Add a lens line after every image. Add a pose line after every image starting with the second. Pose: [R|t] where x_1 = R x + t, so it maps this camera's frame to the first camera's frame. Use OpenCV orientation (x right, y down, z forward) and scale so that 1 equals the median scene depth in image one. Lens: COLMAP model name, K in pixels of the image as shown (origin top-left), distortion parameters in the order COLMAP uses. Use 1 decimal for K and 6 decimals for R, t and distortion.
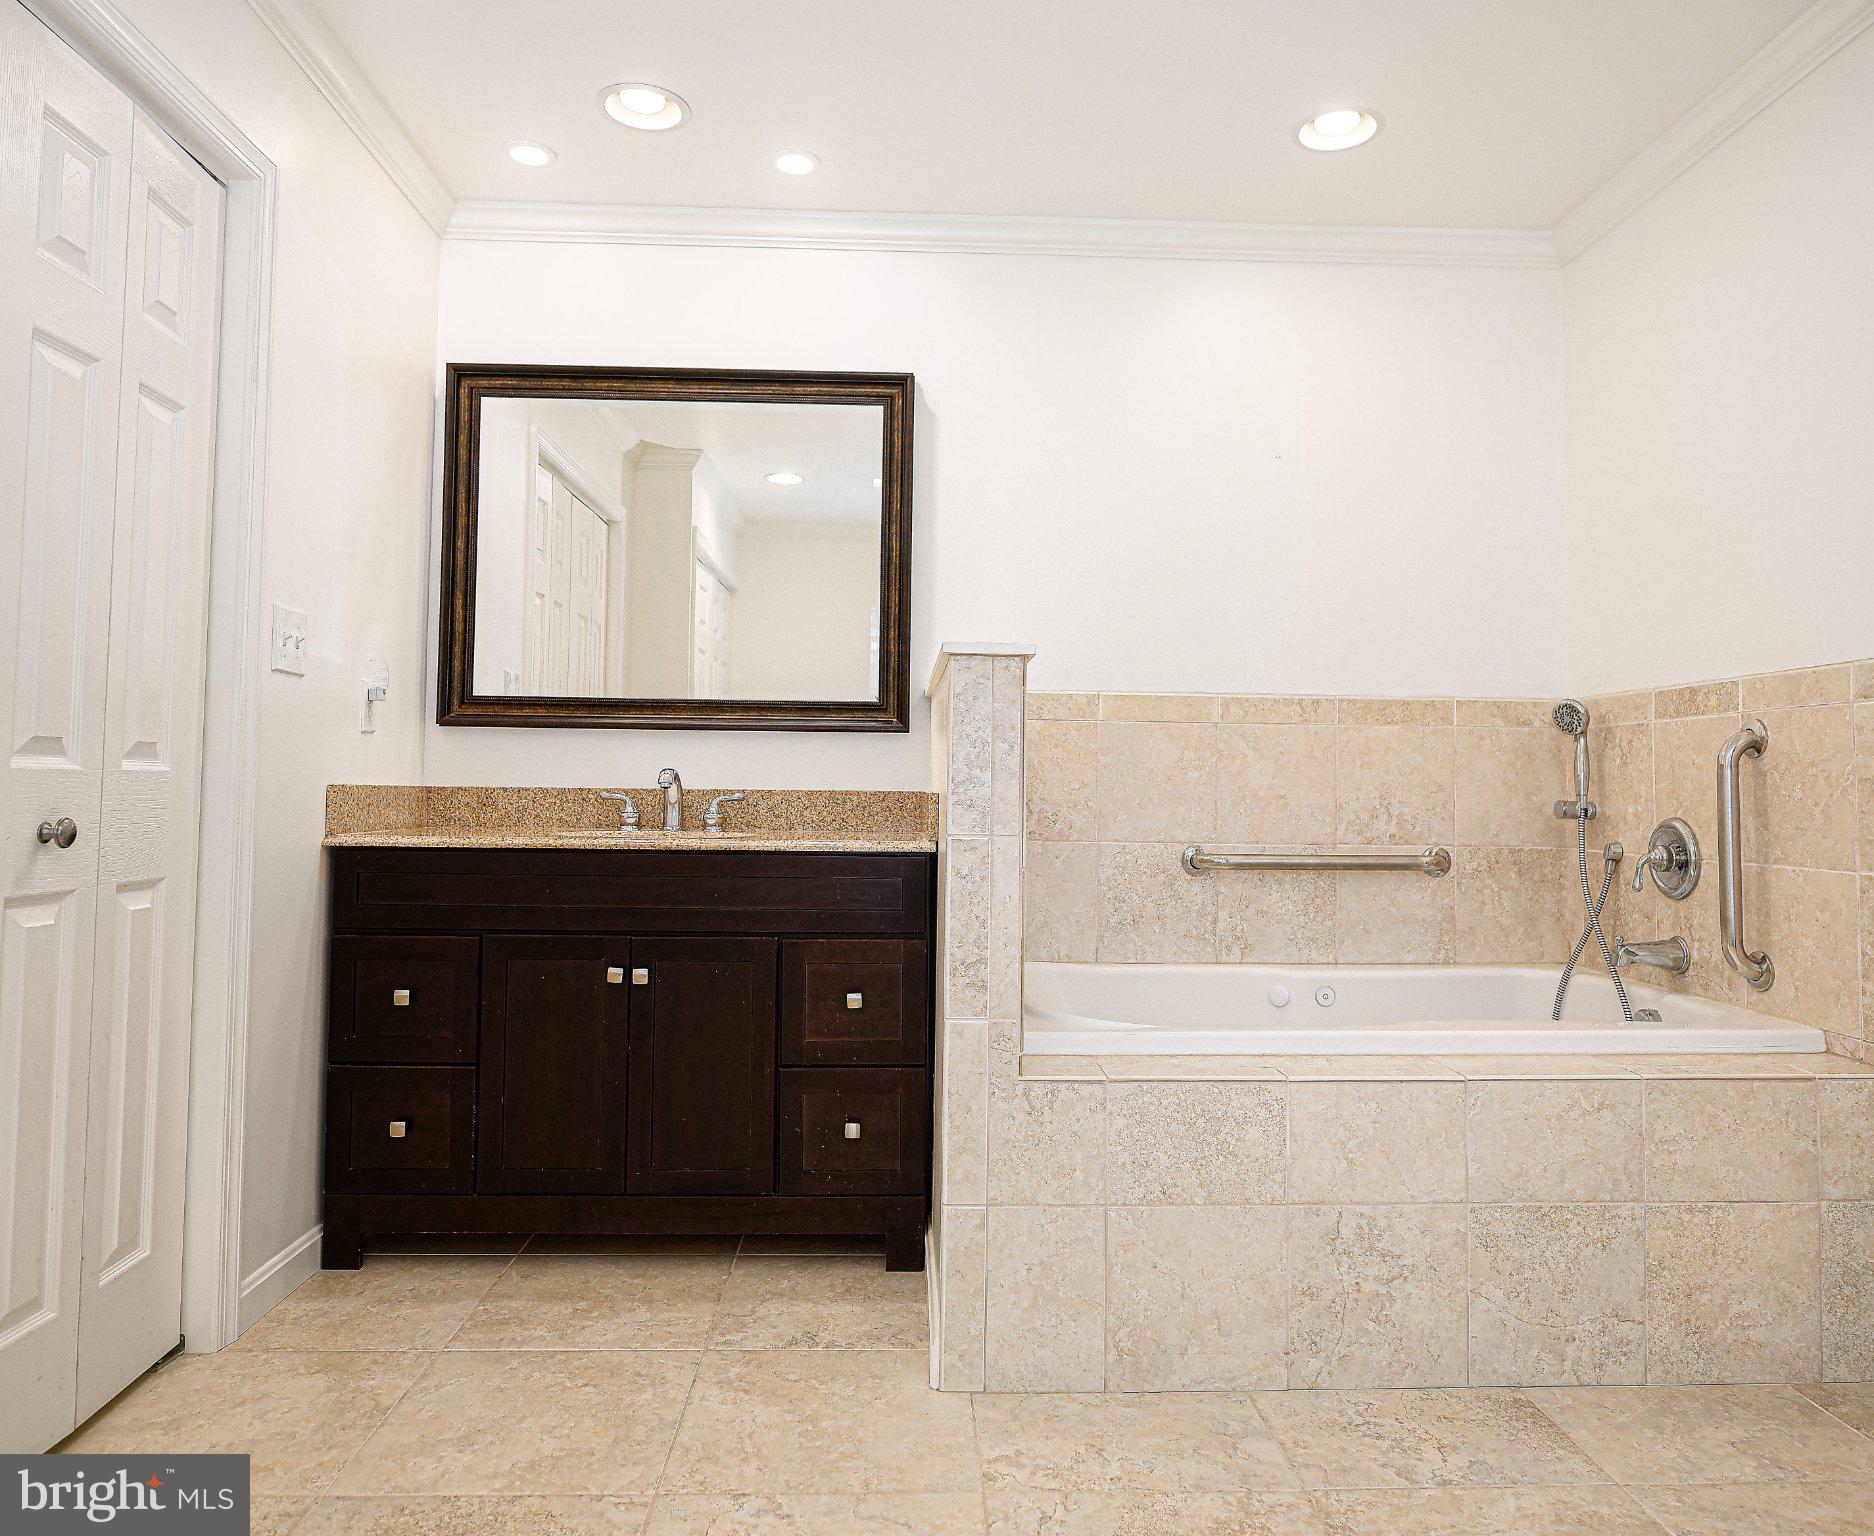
lens RADIAL K [[1282.0, 0, 954.6], [0, 1282.0, 735.2], [0, 0, 1]] dist [-0.004677, 0.002074]
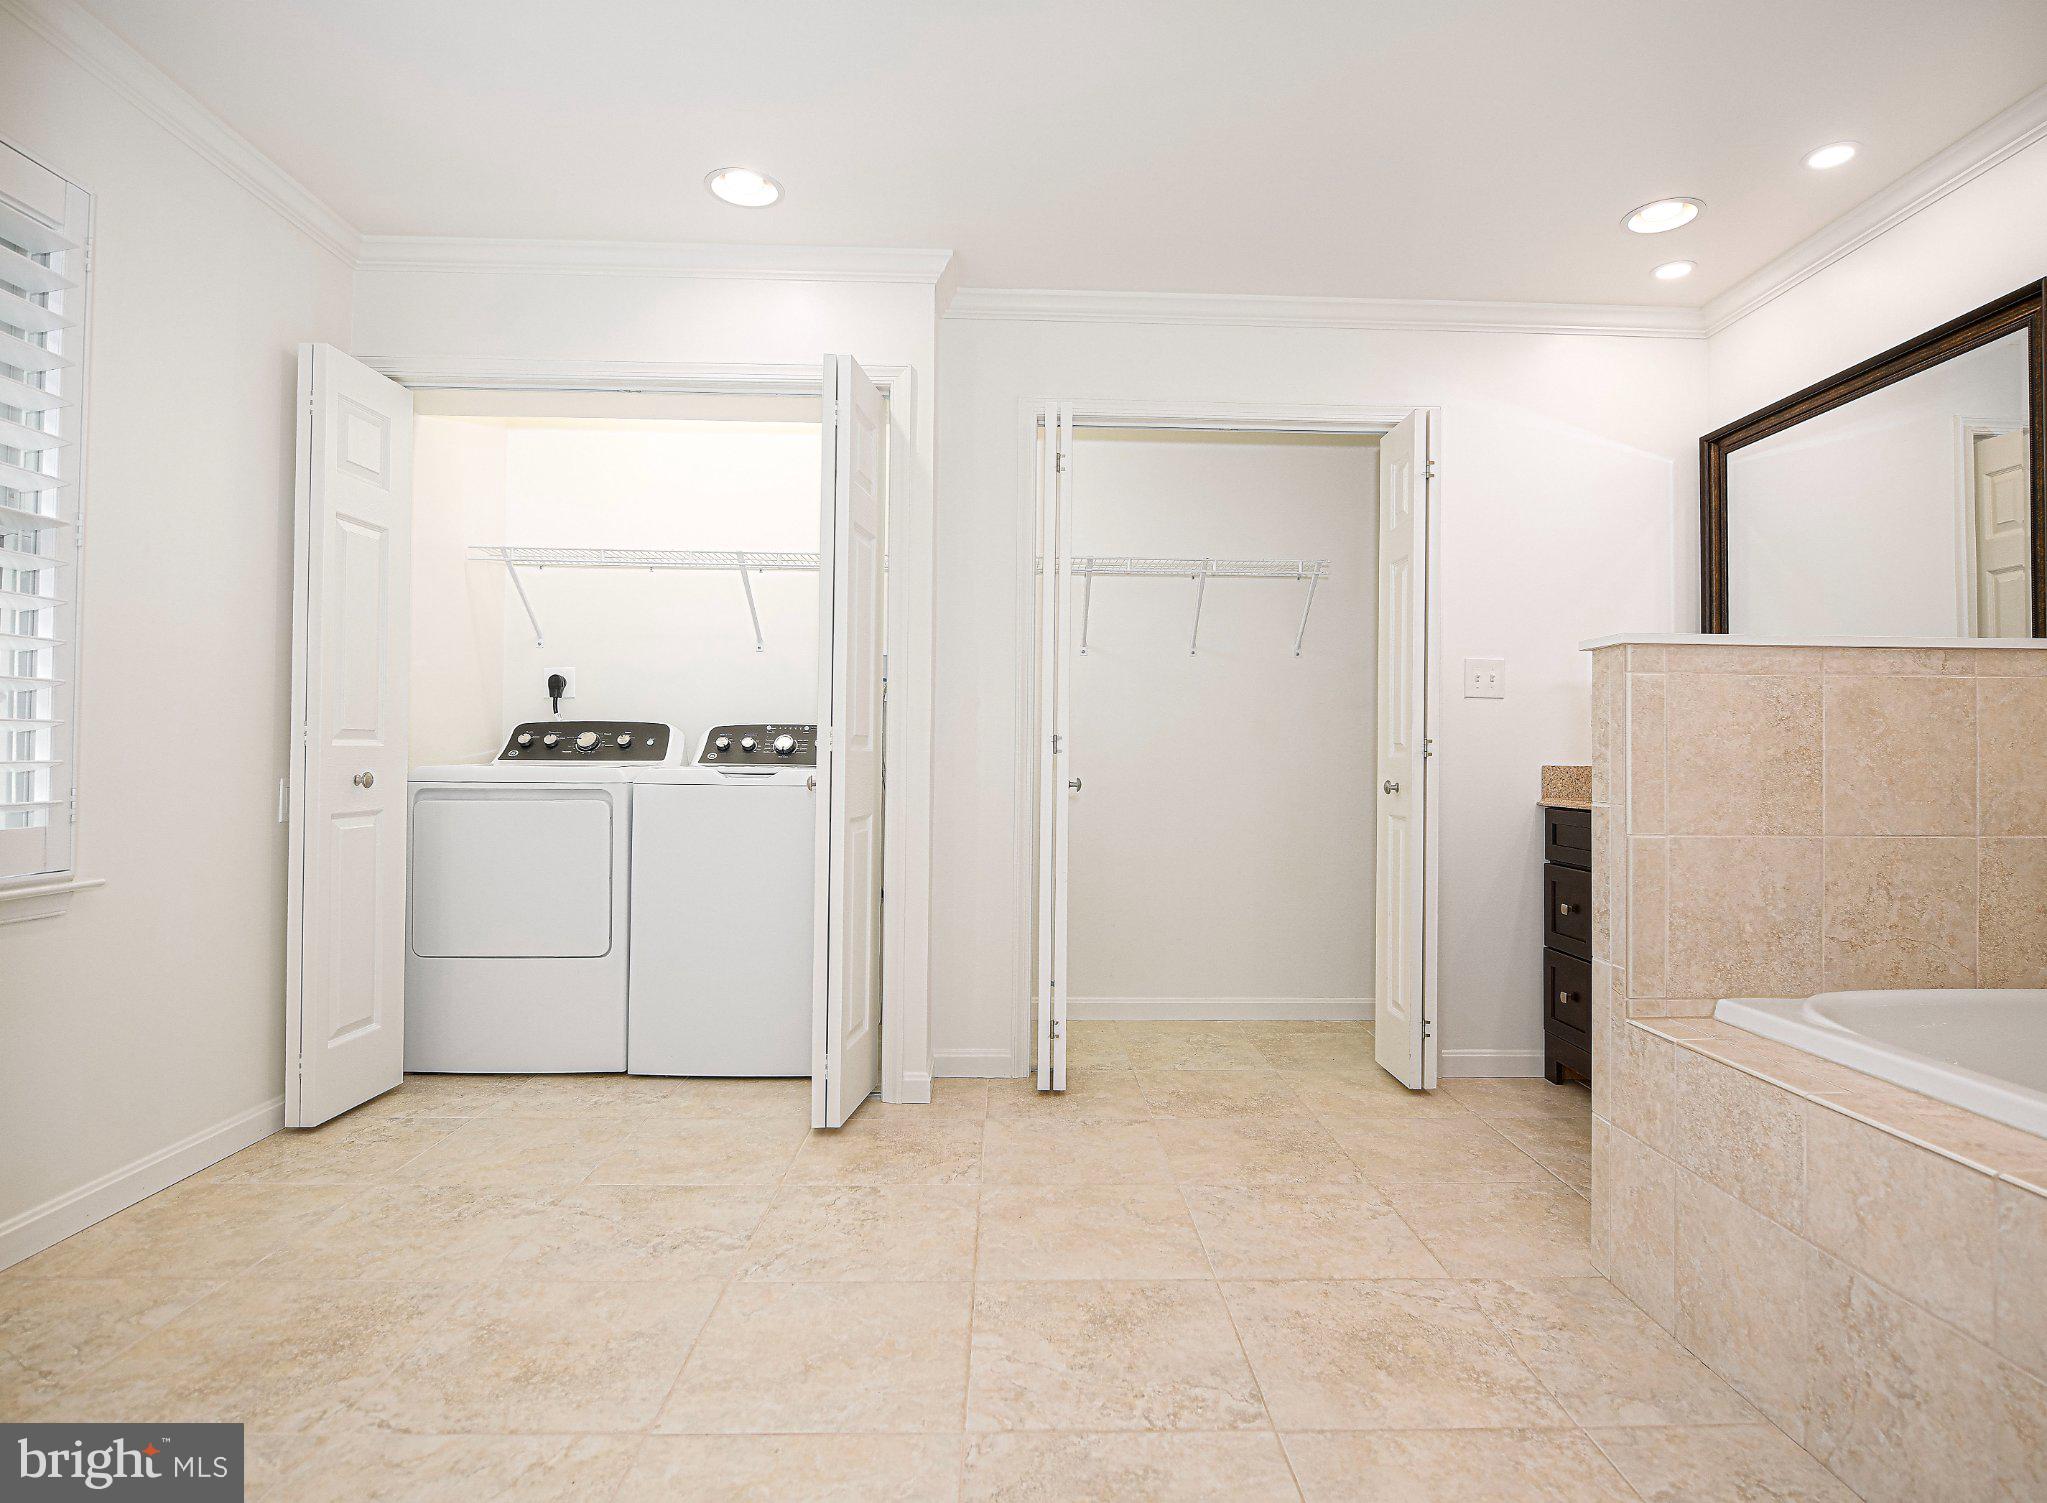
lens RADIAL K [[1045.3, 0, 1025.8], [0, 1045.3, 754.3], [0, 0, 1]] dist [-0.006691, -0.001784]
pose [[-0.014214, -0.019606, -0.999707, 0.842143], [0.034992, 0.999186, -0.020094, 0.029701], [0.999287, -0.035267, -0.013516, 0.426351]]
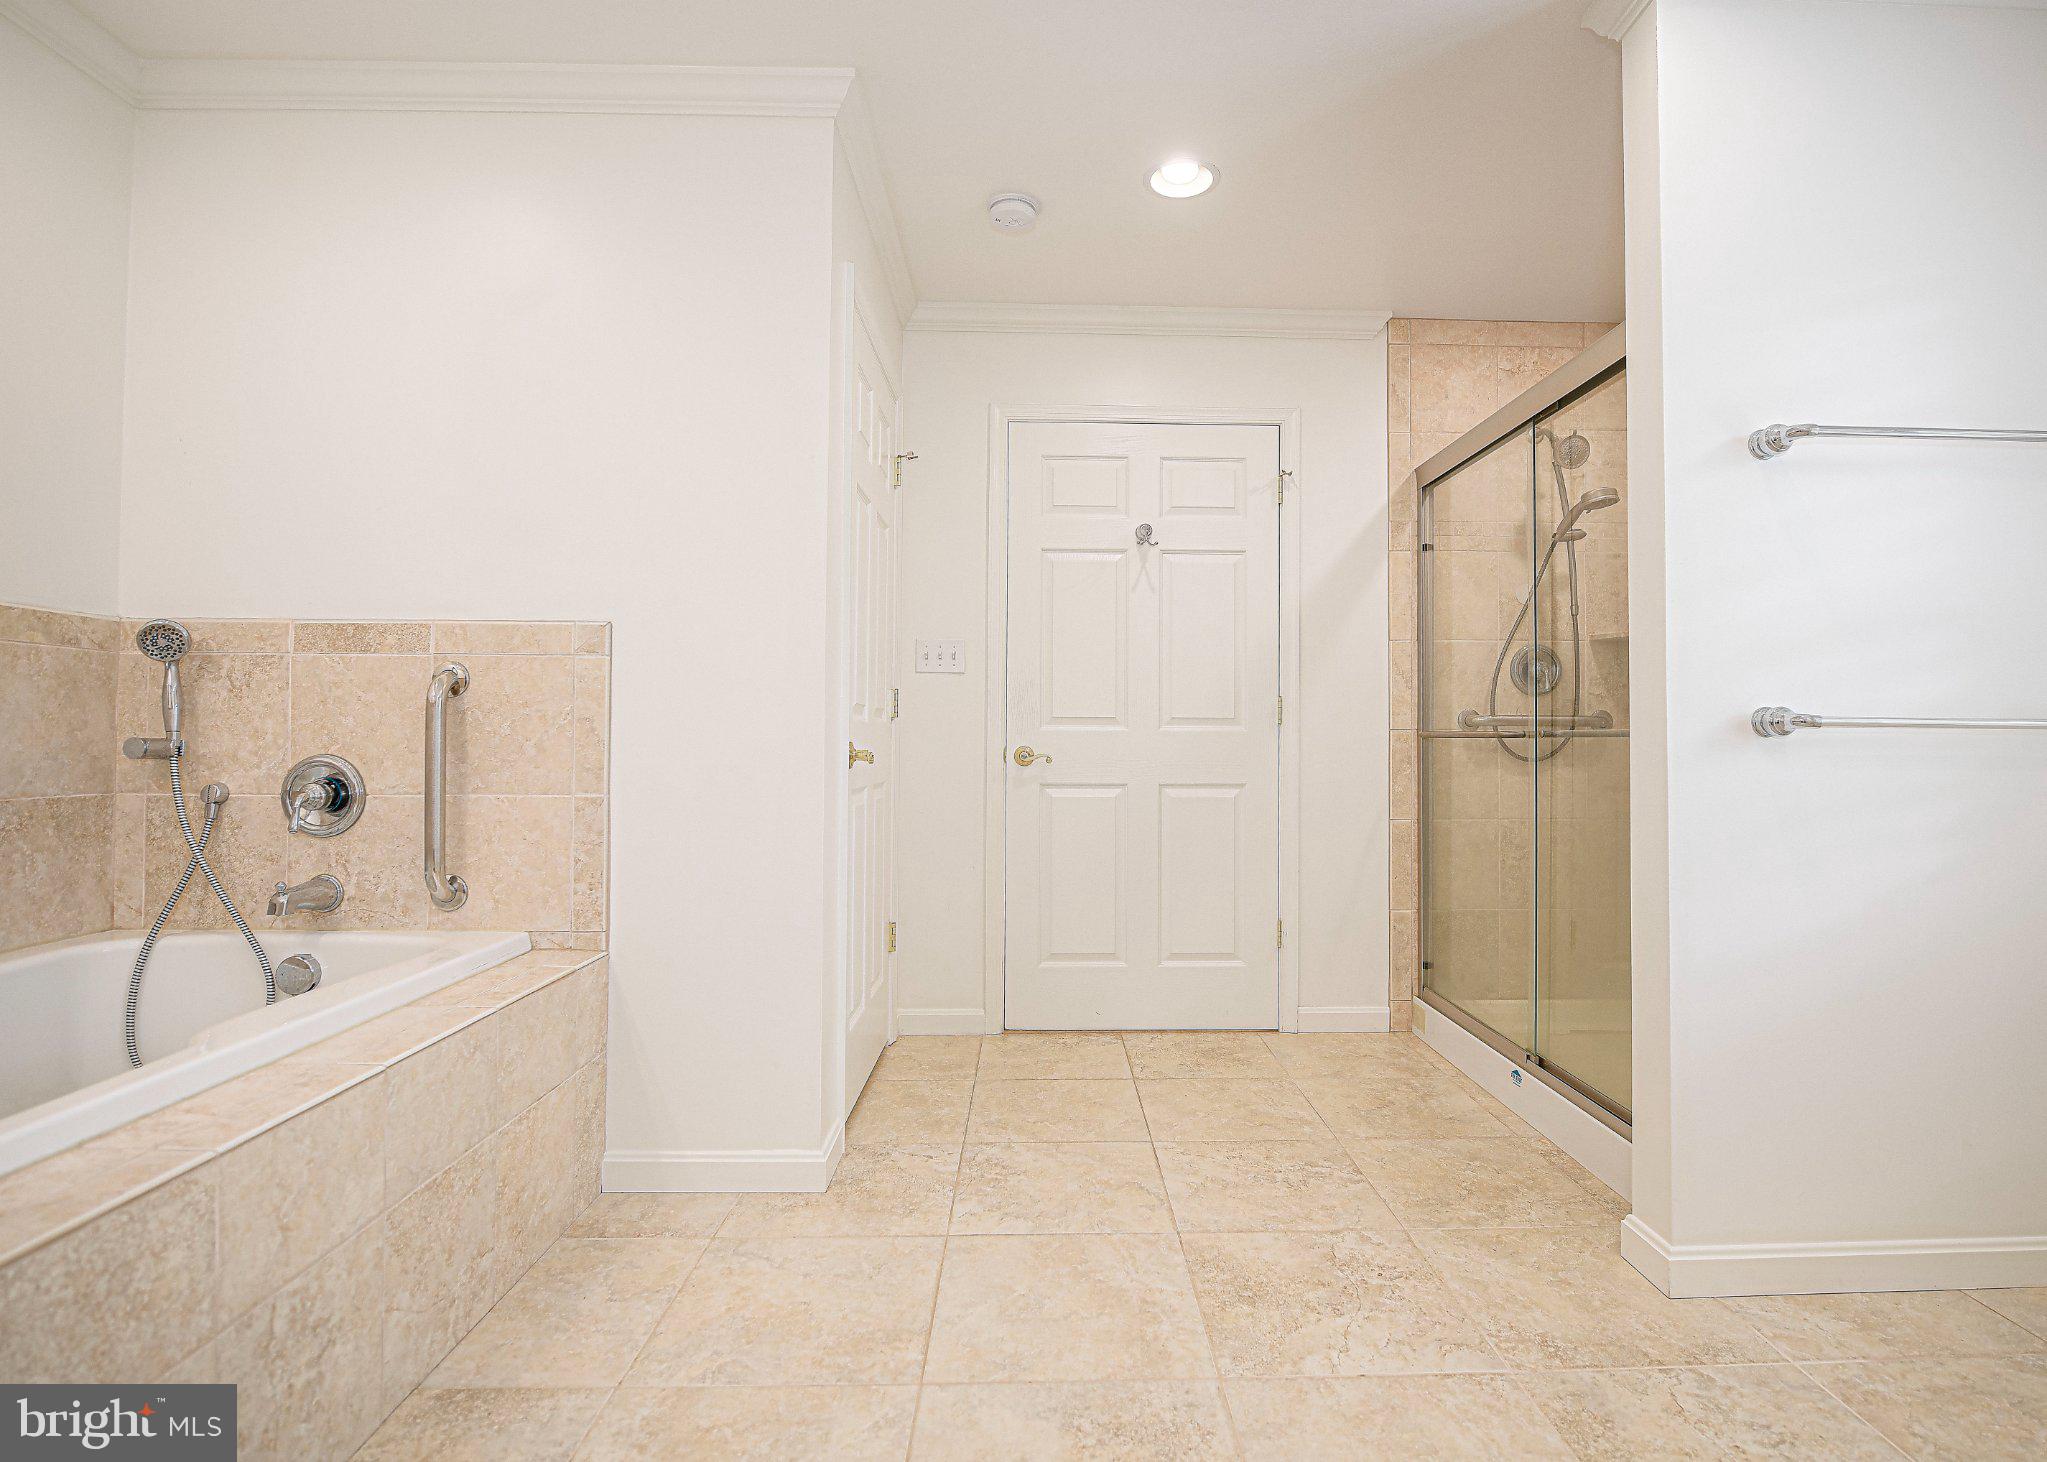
lens RADIAL K [[1025.4, 0, 1031.4], [0, 1025.4, 724.4], [0, 0, 1]] dist [-0.004787, -0.002078]
pose [[0.022656, 0.005184, 0.999730, -0.234237], [-0.048506, 0.998815, -0.004080, 0.020573], [-0.998566, -0.048400, 0.022881, 0.492995]]
